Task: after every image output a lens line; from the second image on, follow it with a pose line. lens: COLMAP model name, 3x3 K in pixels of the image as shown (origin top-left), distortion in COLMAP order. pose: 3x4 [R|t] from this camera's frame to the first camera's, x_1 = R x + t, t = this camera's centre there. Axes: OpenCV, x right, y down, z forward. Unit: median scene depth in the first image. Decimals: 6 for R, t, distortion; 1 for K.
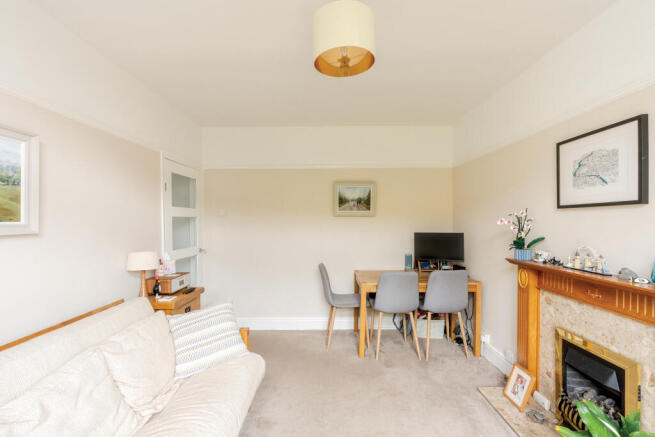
lens RADIAL K [[305.1, 0, 327.3], [0, 305.1, 219.4], [0, 0, 1]] dist [-0.011826, 0.002190]
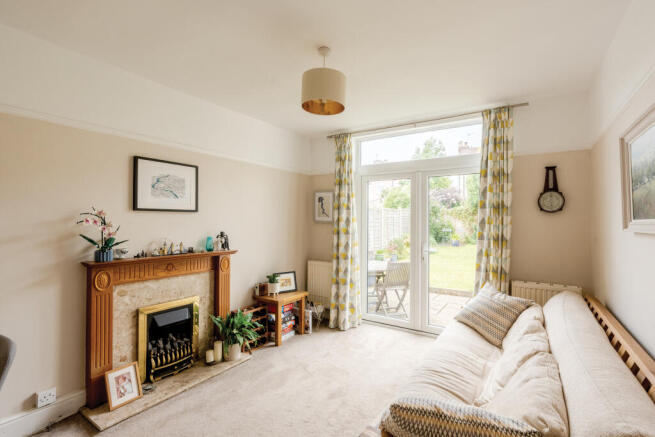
lens RADIAL K [[305.1, 0, 327.6], [0, 305.1, 218.6], [0, 0, 1]] dist [-0.011826, 0.002190]
pose [[-0.828618, 0.007601, 0.559763, -0.574905], [0.000437, 0.999916, -0.012930, 0.012385], [-0.559814, -0.010469, -0.828552, 1.677637]]
